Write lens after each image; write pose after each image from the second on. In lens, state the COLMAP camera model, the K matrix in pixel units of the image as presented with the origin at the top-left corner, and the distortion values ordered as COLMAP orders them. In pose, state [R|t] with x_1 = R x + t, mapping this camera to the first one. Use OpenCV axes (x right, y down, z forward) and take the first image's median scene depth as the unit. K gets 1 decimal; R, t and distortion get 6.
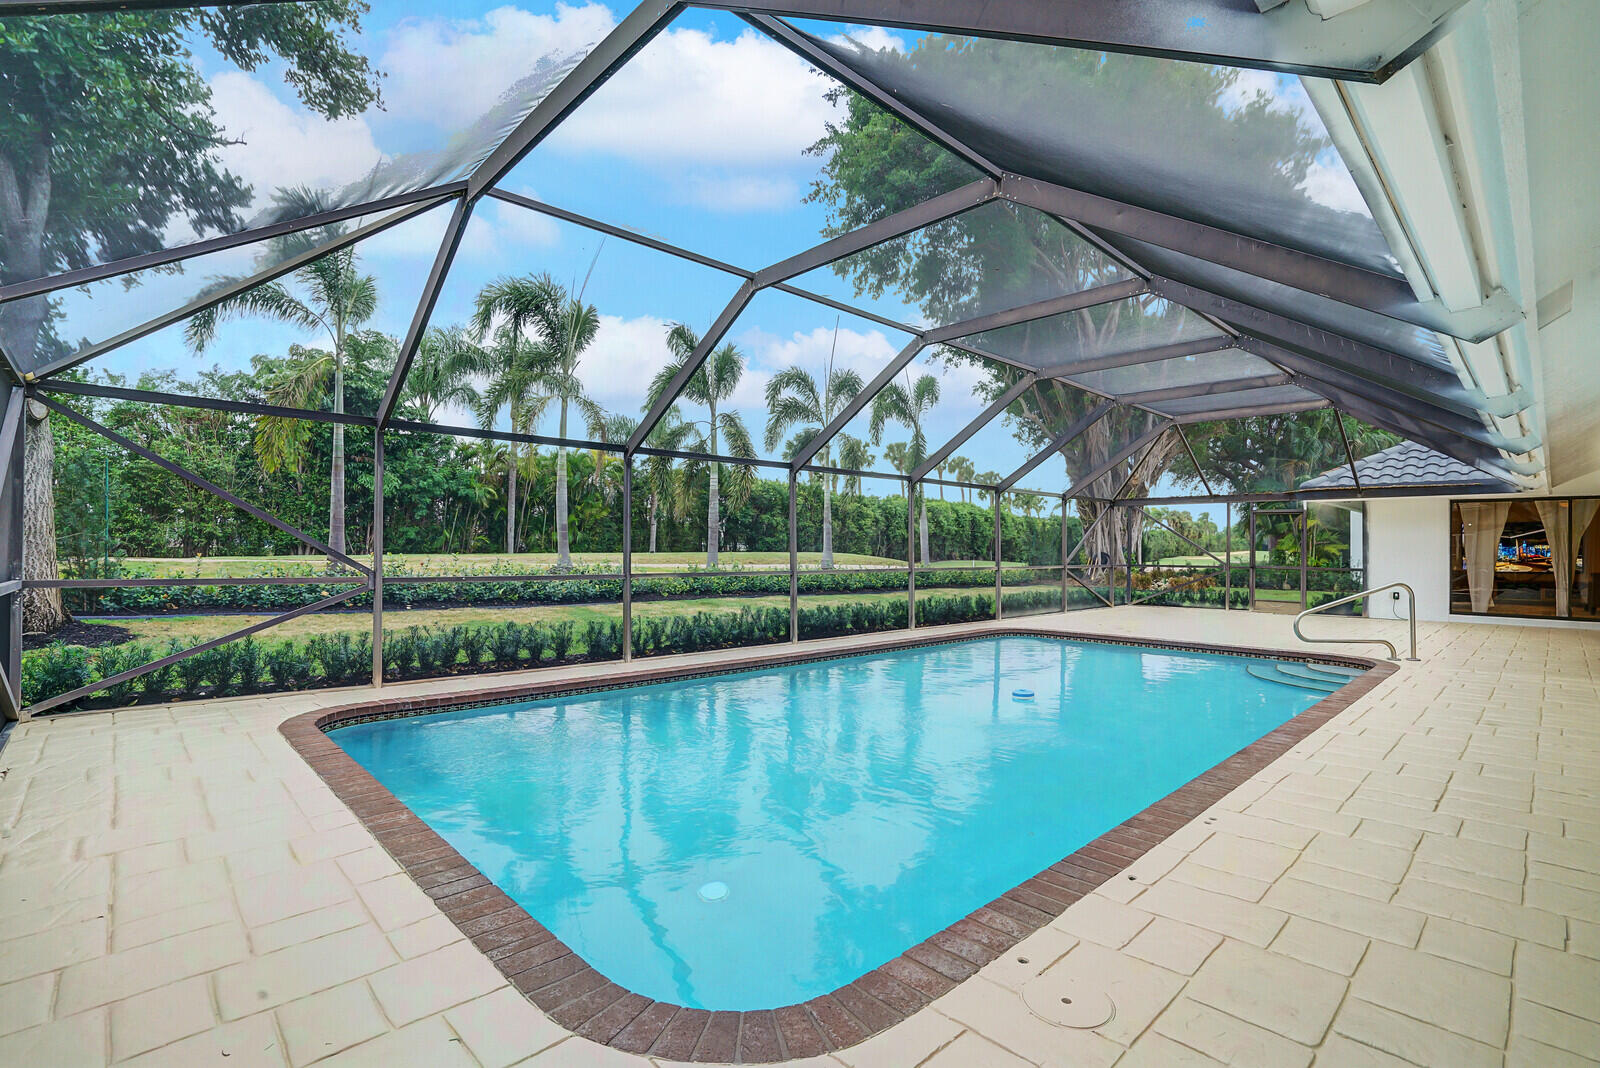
lens RADIAL K [[749.0, 0, 797.9], [0, 749.0, 547.1], [0, 0, 1]] dist [-0.012569, 0.000219]
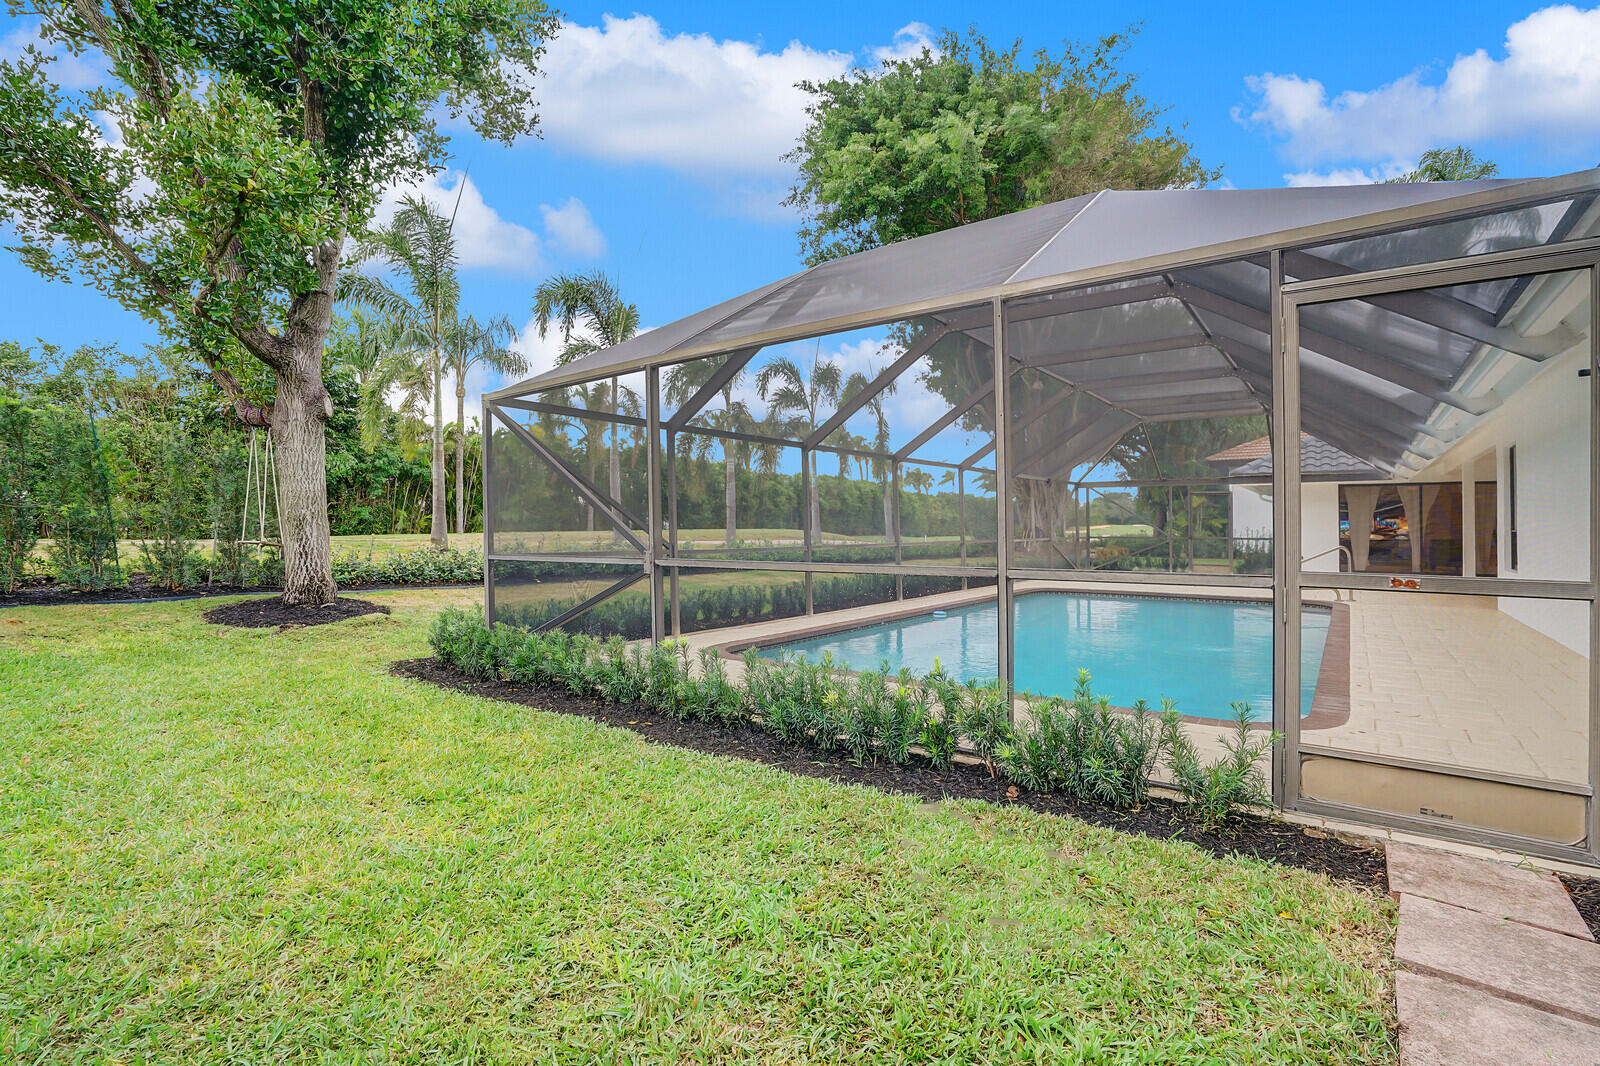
lens RADIAL K [[749.0, 0, 805.9], [0, 749.0, 530.6], [0, 0, 1]] dist [-0.012569, 0.000219]
pose [[0.985919, -0.009072, 0.166979, -0.223176], [0.007535, 0.999923, 0.009835, -0.001829], [-0.167055, -0.008438, 0.985911, -0.116437]]
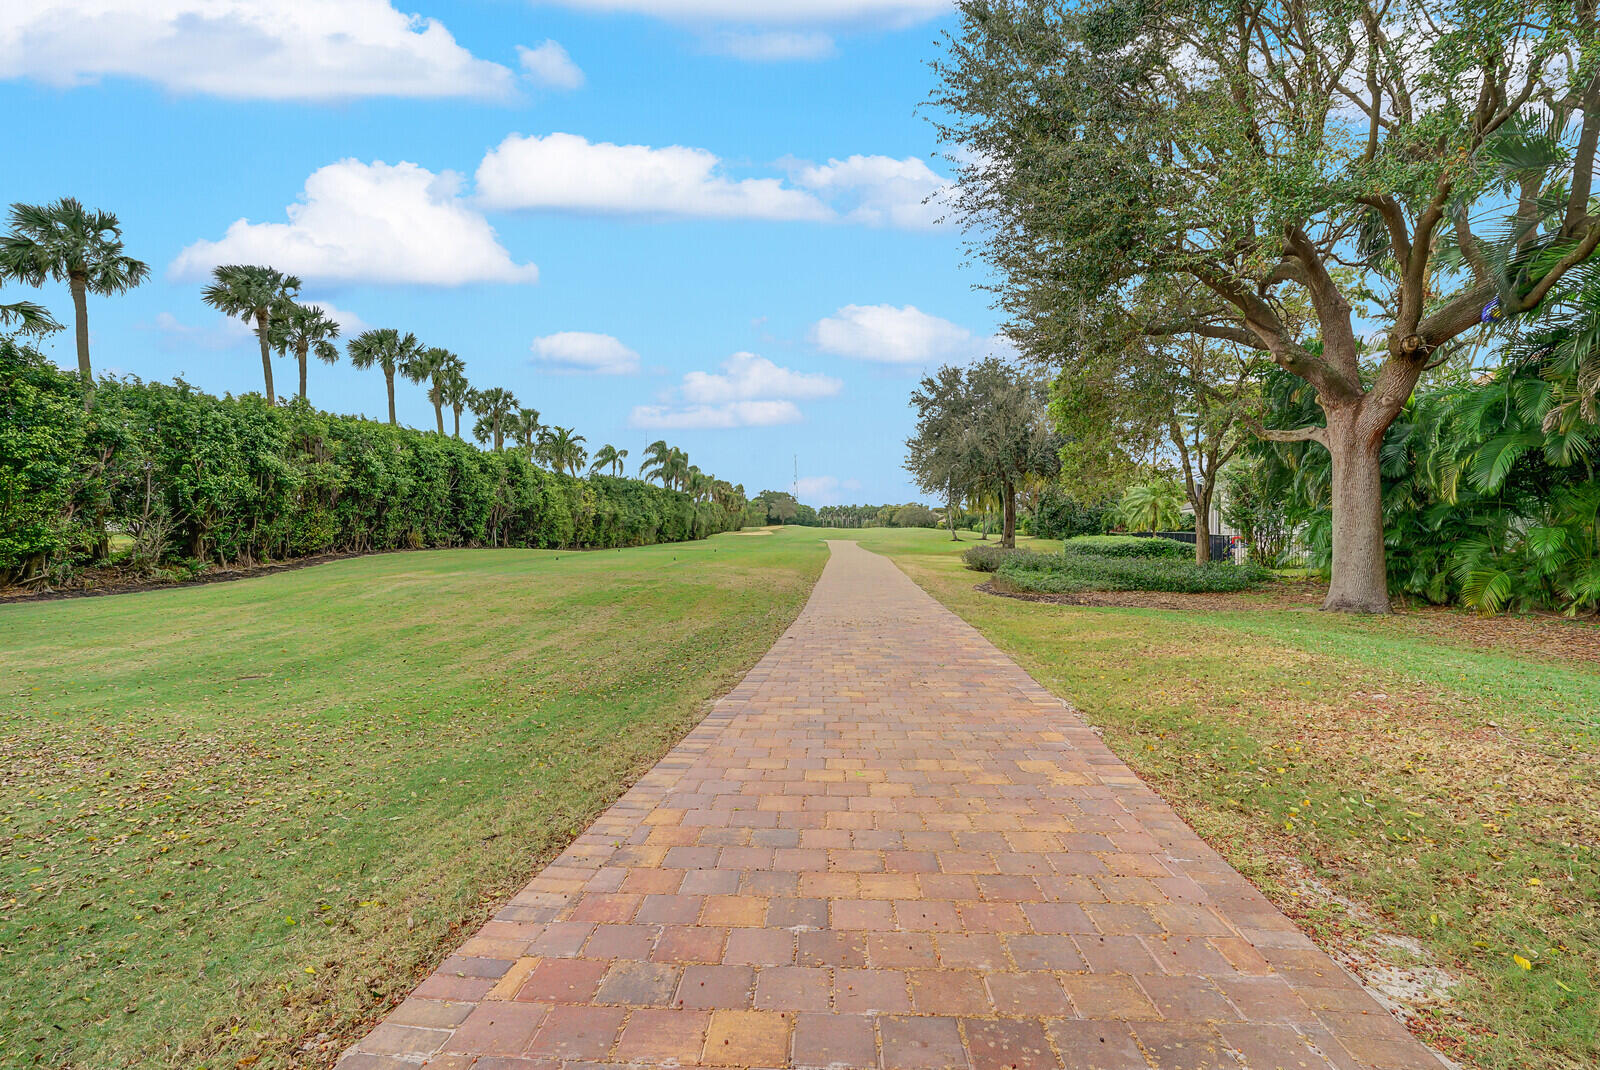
lens RADIAL K [[749.0, 0, 792.5], [0, 749.0, 529.4], [0, 0, 1]] dist [-0.012569, 0.000219]
pose [[0.823340, -0.004163, 0.567534, 0.821125], [-0.002322, 0.999940, 0.010704, -0.005036], [-0.567544, -0.010130, 0.823281, 2.774057]]
